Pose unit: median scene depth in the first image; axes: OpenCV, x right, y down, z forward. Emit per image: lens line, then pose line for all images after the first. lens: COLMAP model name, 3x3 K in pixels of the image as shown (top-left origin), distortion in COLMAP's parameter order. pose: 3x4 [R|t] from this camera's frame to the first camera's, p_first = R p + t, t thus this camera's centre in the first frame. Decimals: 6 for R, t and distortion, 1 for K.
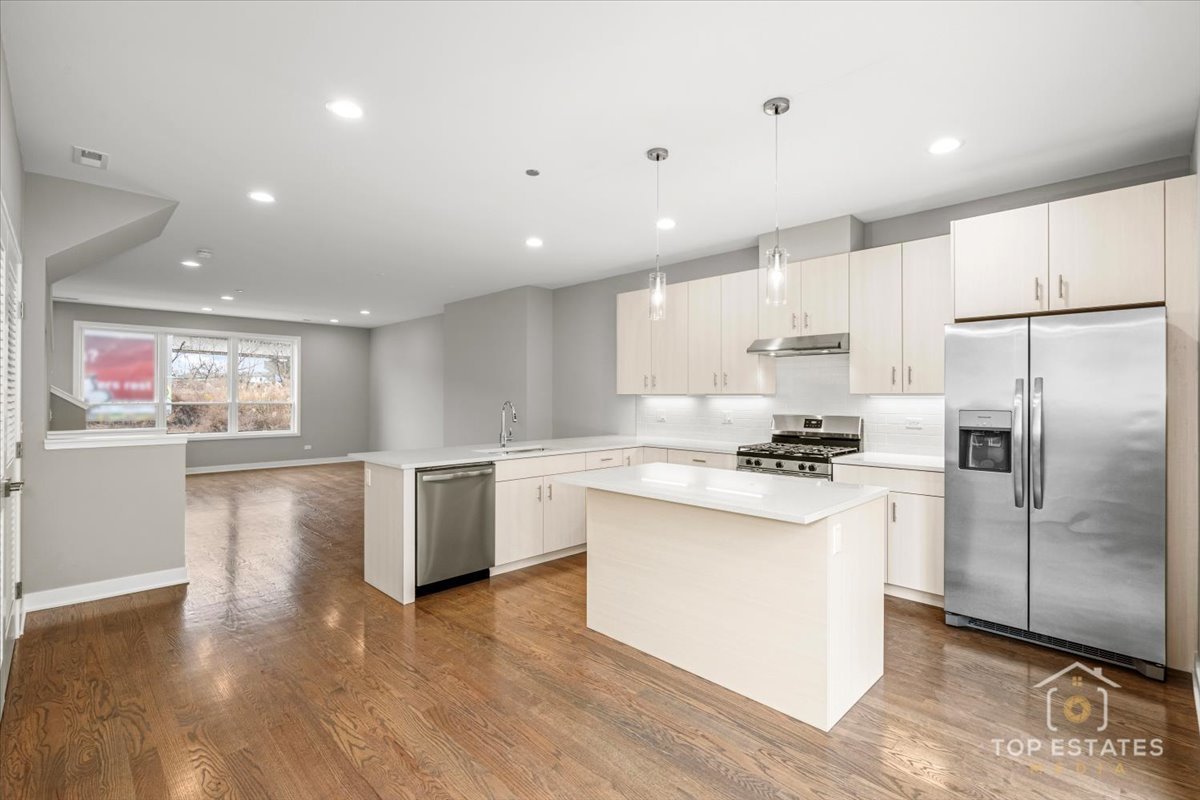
lens RADIAL K [[546.4, 0, 596.5], [0, 546.4, 396.4], [0, 0, 1]] dist [-0.002445, -0.000181]
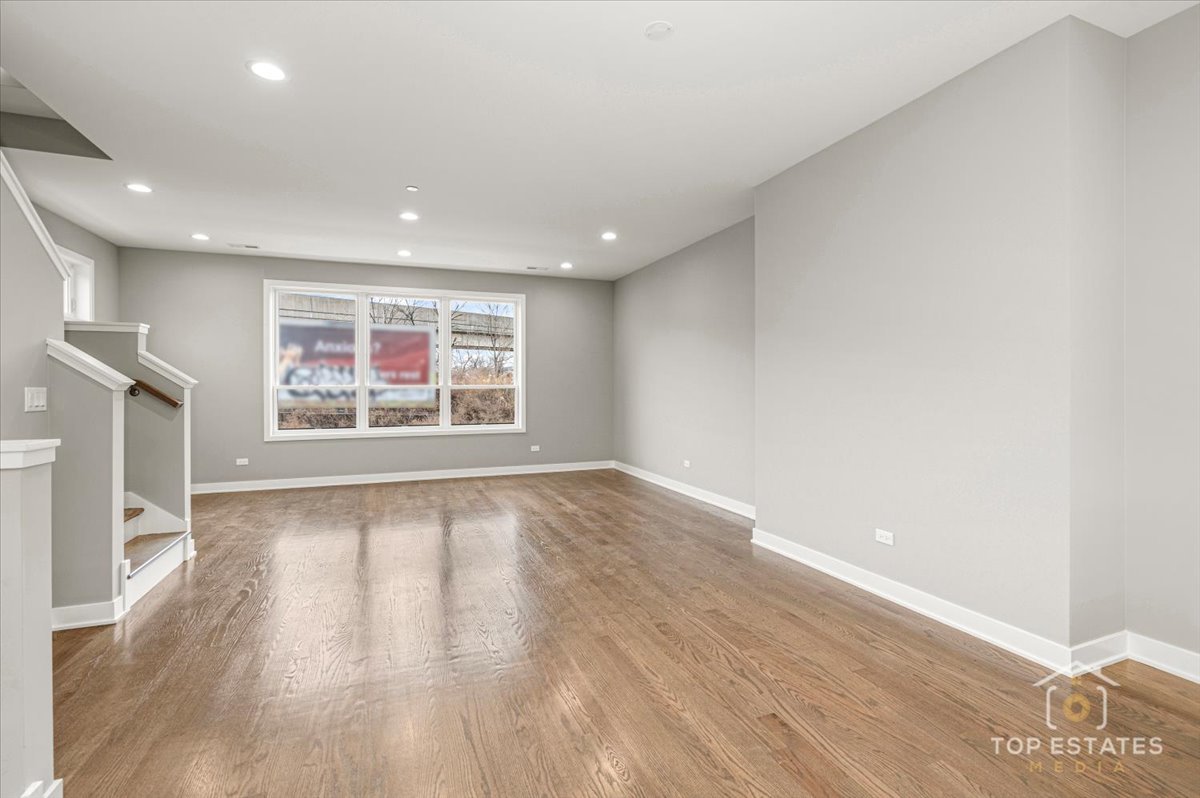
lens RADIAL K [[539.7, 0, 604.6], [0, 539.7, 390.3], [0, 0, 1]] dist [-0.000863, -0.000235]
pose [[0.922174, -0.000431, -0.386774, -0.343052], [0.002693, 0.999982, 0.005307, 0.025661], [0.386765, -0.005936, 0.922159, 0.768647]]
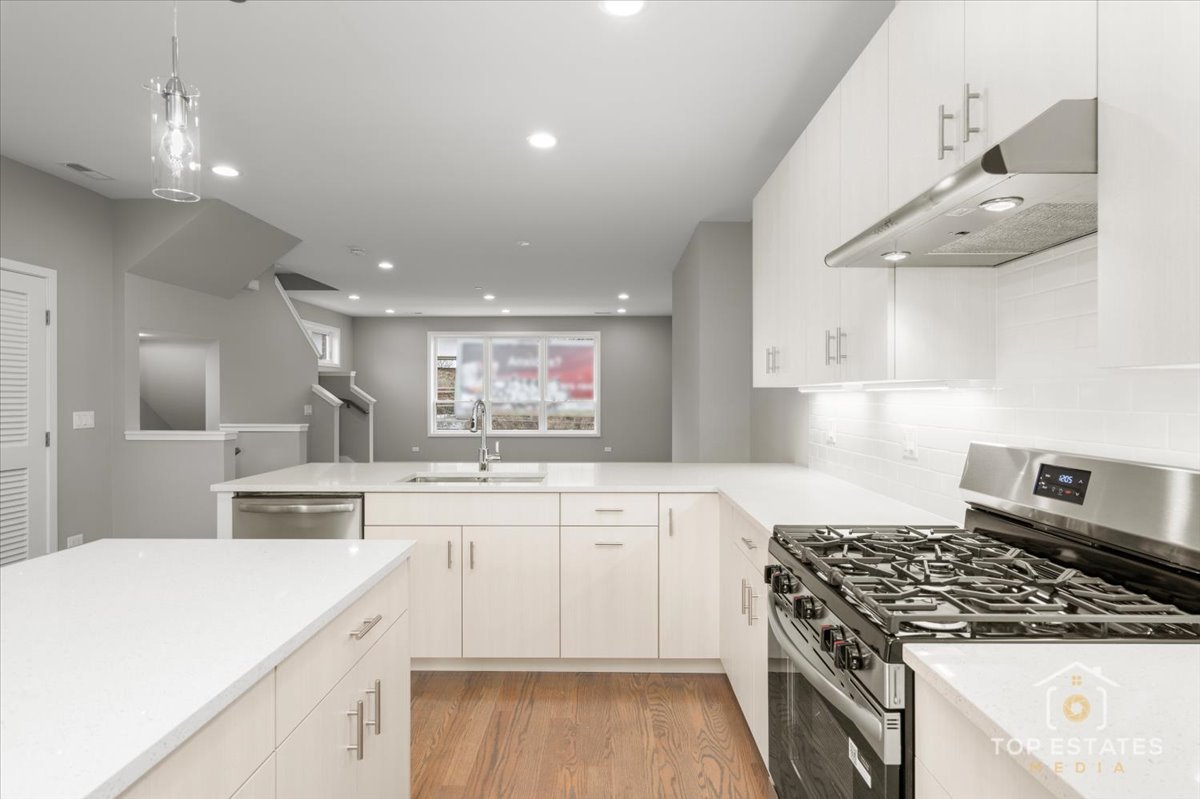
lens RADIAL K [[602.0, 0, 600.0], [0, 602.0, 399.5], [0, 0, 1]] dist [0.001961, 0.000210]
pose [[0.708195, 0.003502, -0.706008, 0.386269], [0.000647, 0.999984, 0.005610, 0.004484], [0.706016, -0.004430, 0.708182, 0.533640]]
